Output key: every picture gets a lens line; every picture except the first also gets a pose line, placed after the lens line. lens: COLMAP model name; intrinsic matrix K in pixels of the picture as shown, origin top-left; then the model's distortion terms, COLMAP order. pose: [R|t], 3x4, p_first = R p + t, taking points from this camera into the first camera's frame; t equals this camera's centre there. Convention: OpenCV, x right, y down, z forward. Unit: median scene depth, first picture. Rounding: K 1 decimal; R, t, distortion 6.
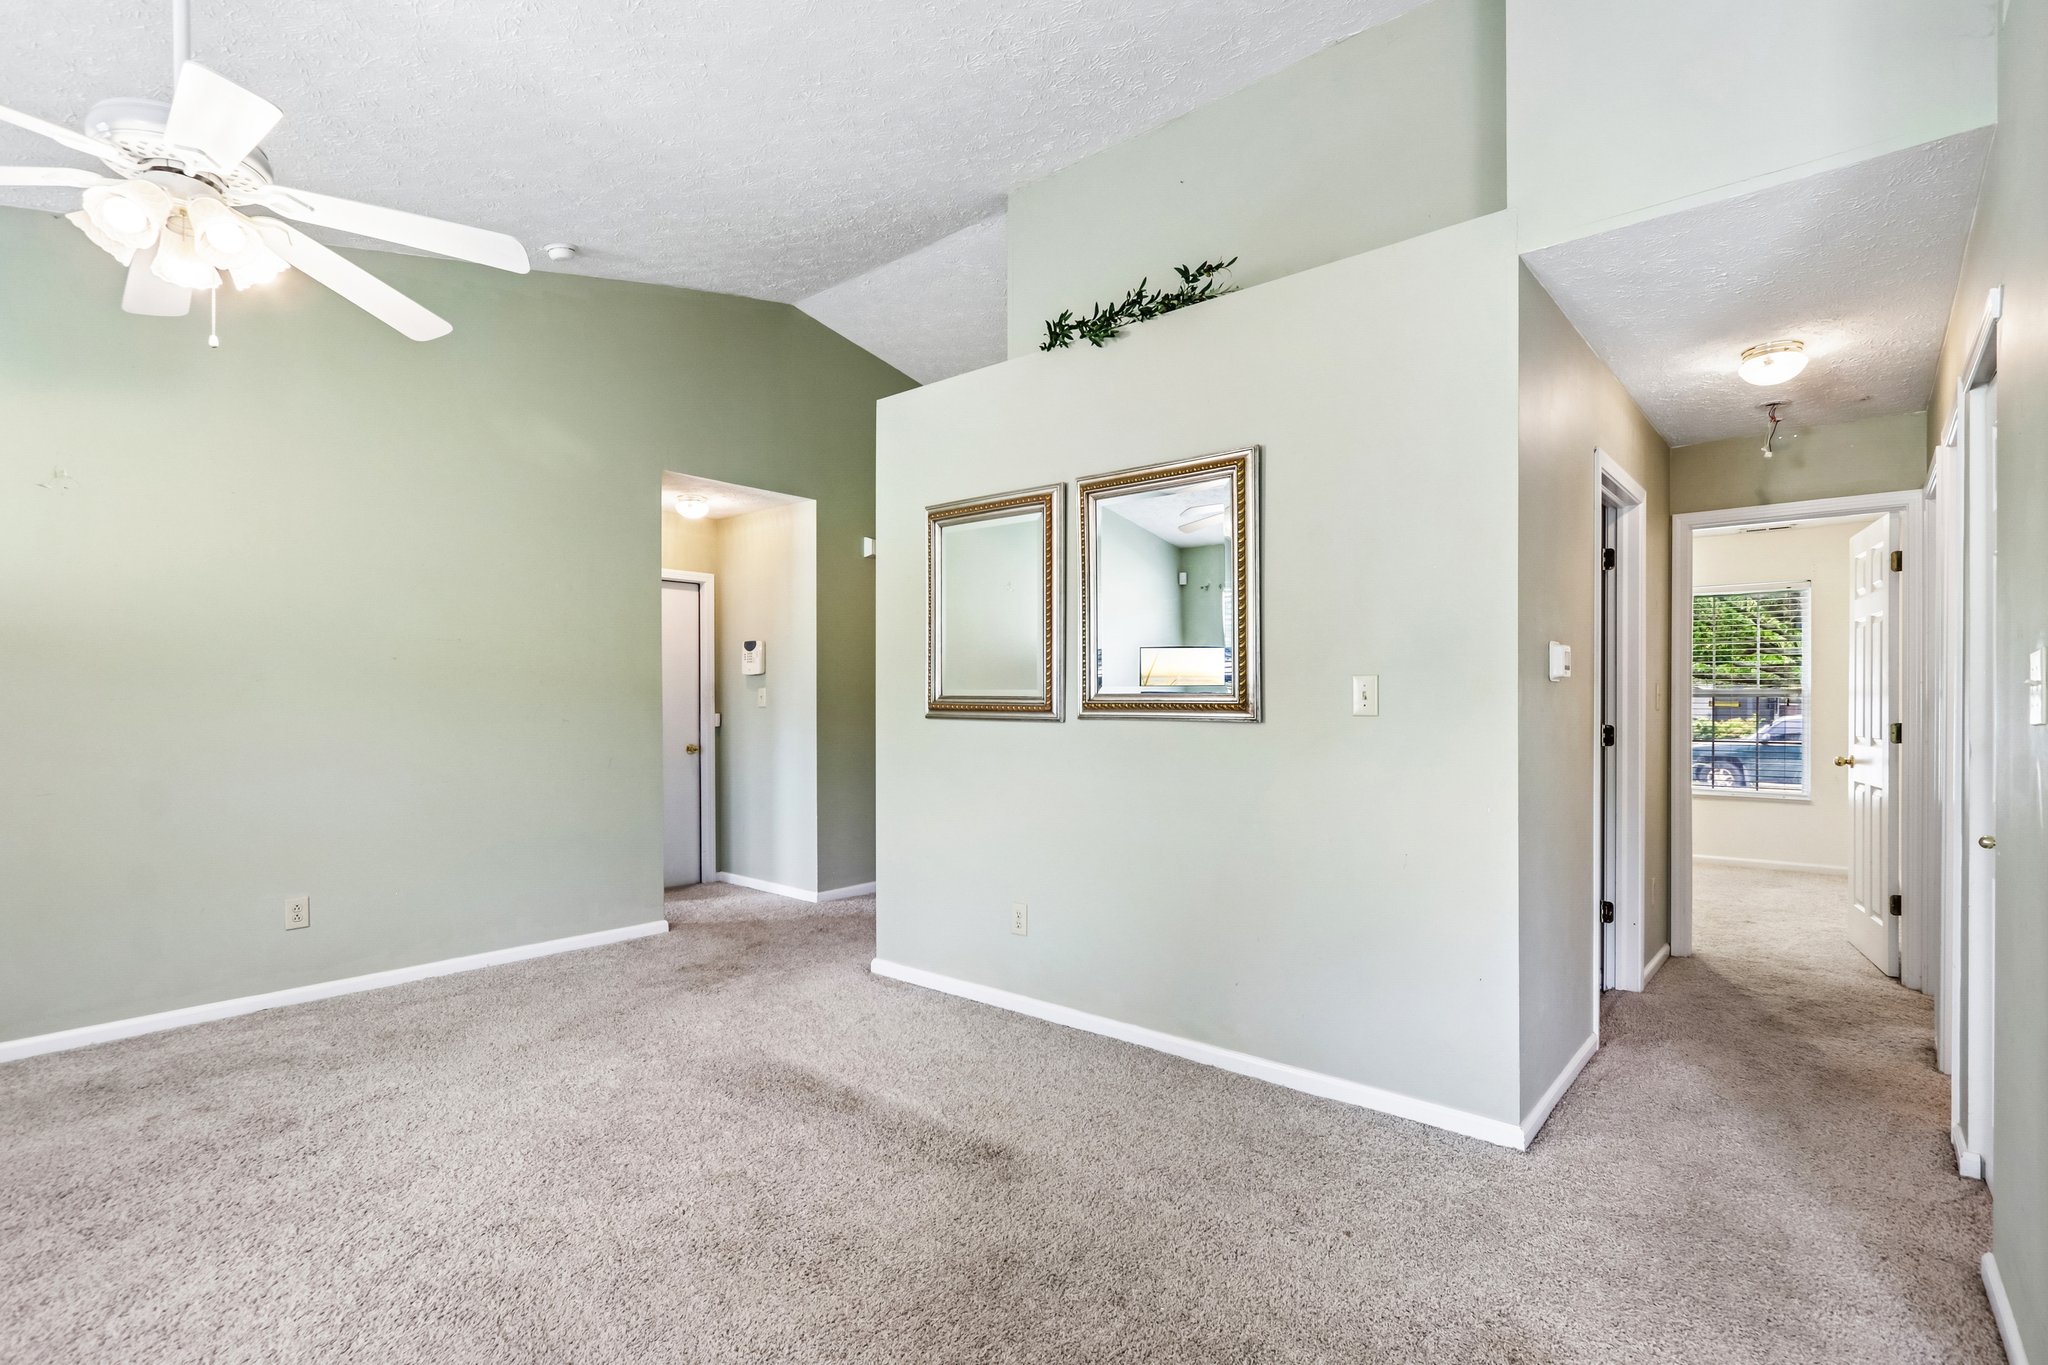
lens RADIAL K [[994.1, 0, 1024.6], [0, 994.1, 702.3], [0, 0, 1]] dist [-0.006514, 0.000209]
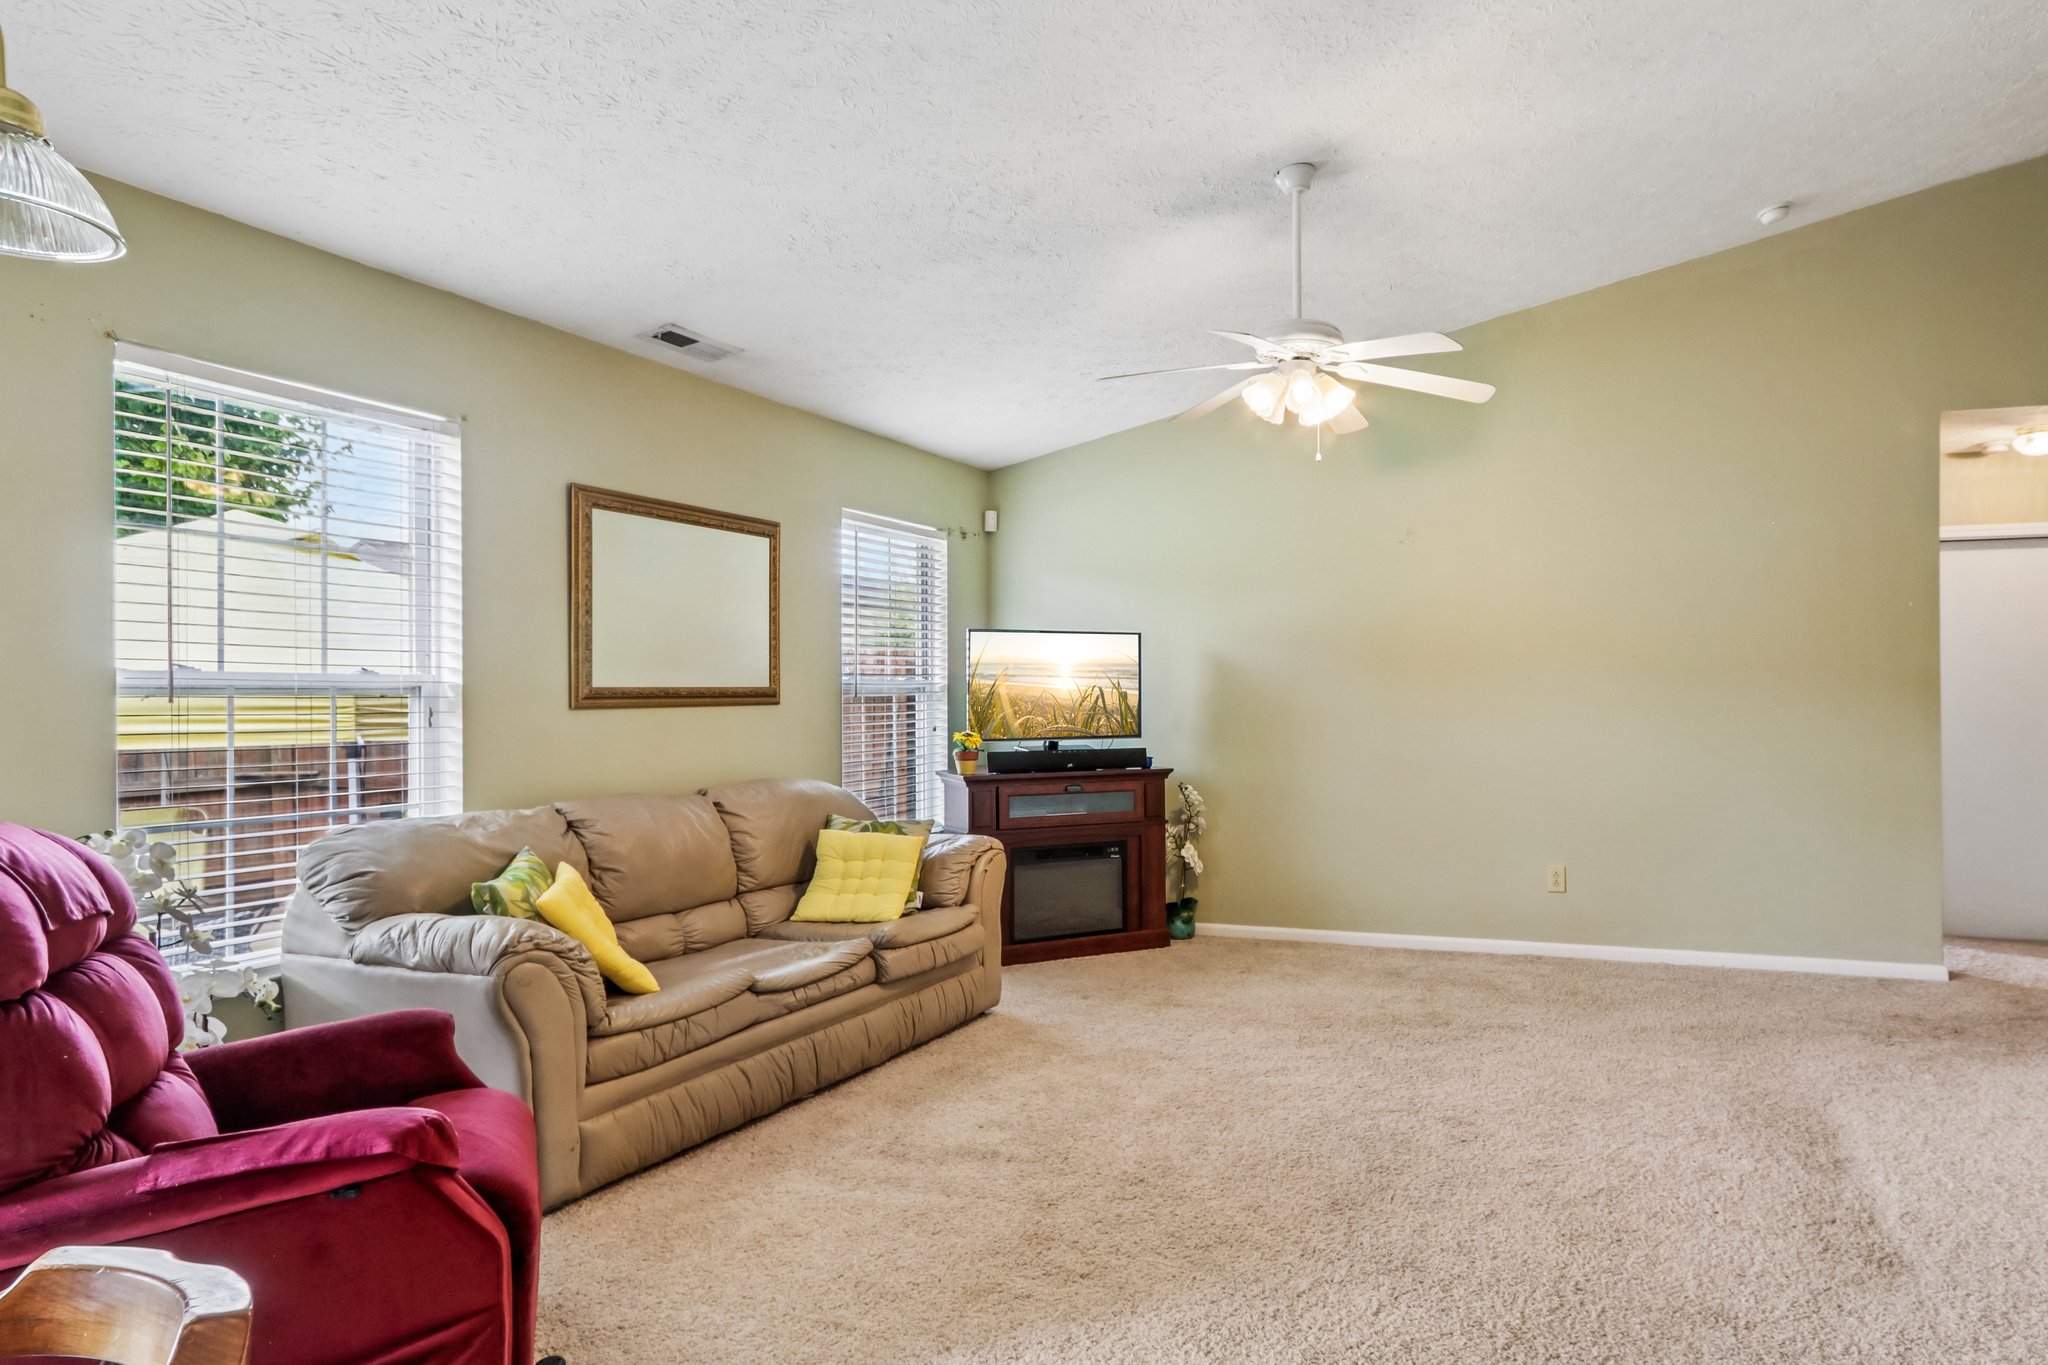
lens RADIAL K [[994.1, 0, 1027.4], [0, 994.1, 685.5], [0, 0, 1]] dist [-0.006514, 0.000209]
pose [[0.339173, -0.009426, -0.940677, 0.193595], [-0.000069, 0.999950, -0.010045, -0.001275], [0.940724, 0.003471, 0.339155, 0.030410]]
